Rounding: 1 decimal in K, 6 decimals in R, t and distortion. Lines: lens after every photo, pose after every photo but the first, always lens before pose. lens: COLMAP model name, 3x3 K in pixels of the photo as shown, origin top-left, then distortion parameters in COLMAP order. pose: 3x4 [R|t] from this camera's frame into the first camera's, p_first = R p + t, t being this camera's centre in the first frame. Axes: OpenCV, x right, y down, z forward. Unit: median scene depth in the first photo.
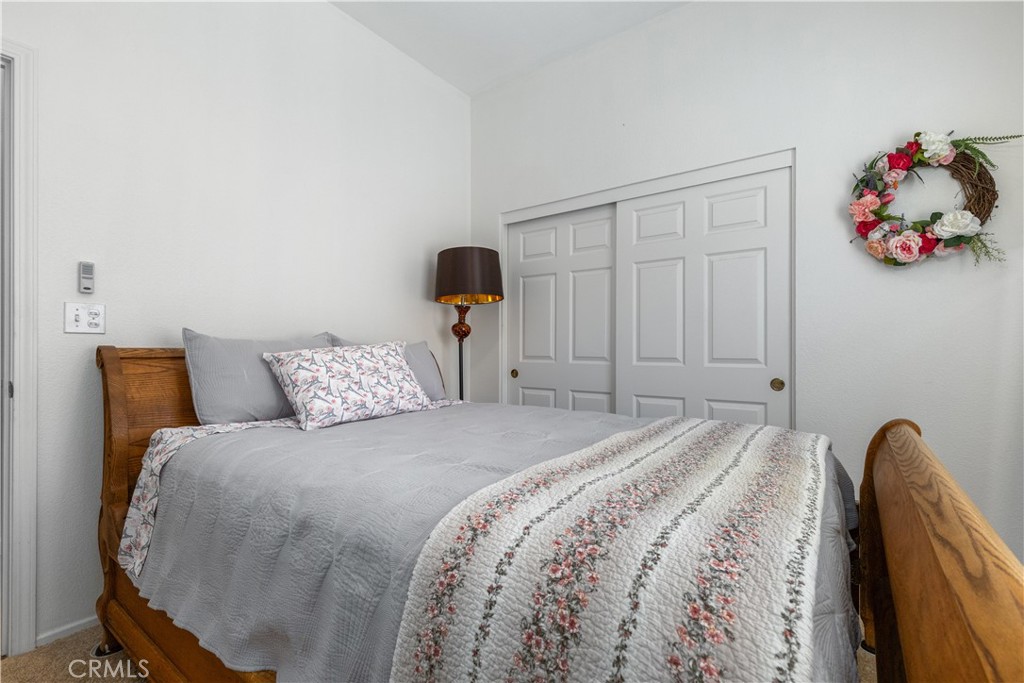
lens RADIAL K [[455.1, 0, 515.6], [0, 455.1, 338.7], [0, 0, 1]] dist [0.001572, 0.000195]
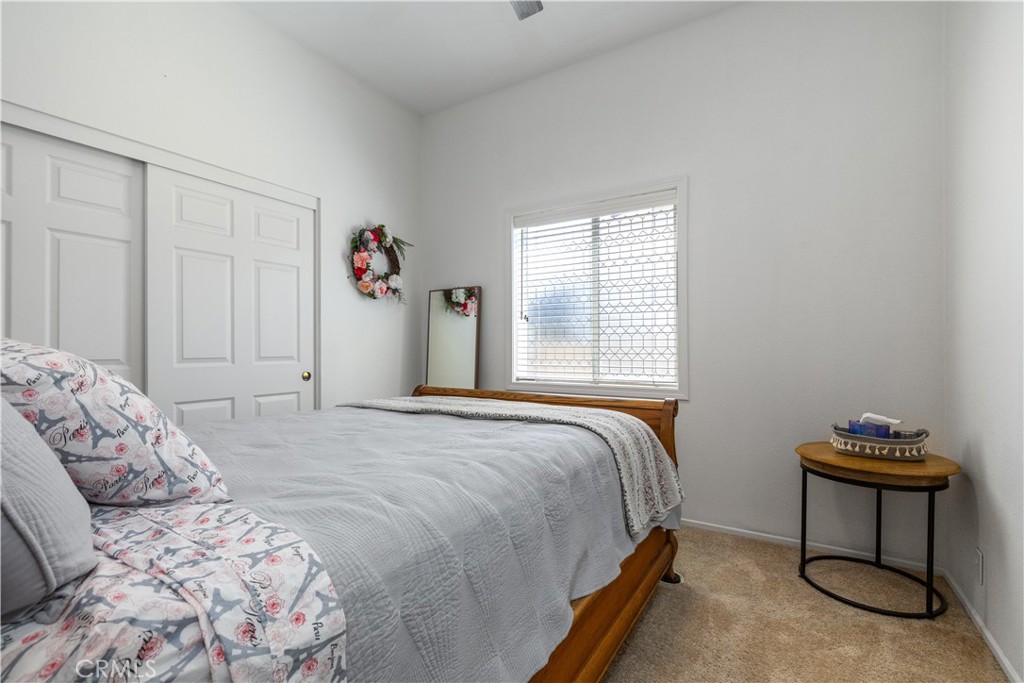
lens RADIAL K [[459.0, 0, 513.1], [0, 459.0, 343.1], [0, 0, 1]] dist [0.001176, -0.000215]
pose [[-0.061116, 0.014834, 0.998020, -0.735003], [-0.018725, 0.999697, -0.016005, 0.017140], [-0.997955, -0.019666, -0.060820, 0.485426]]
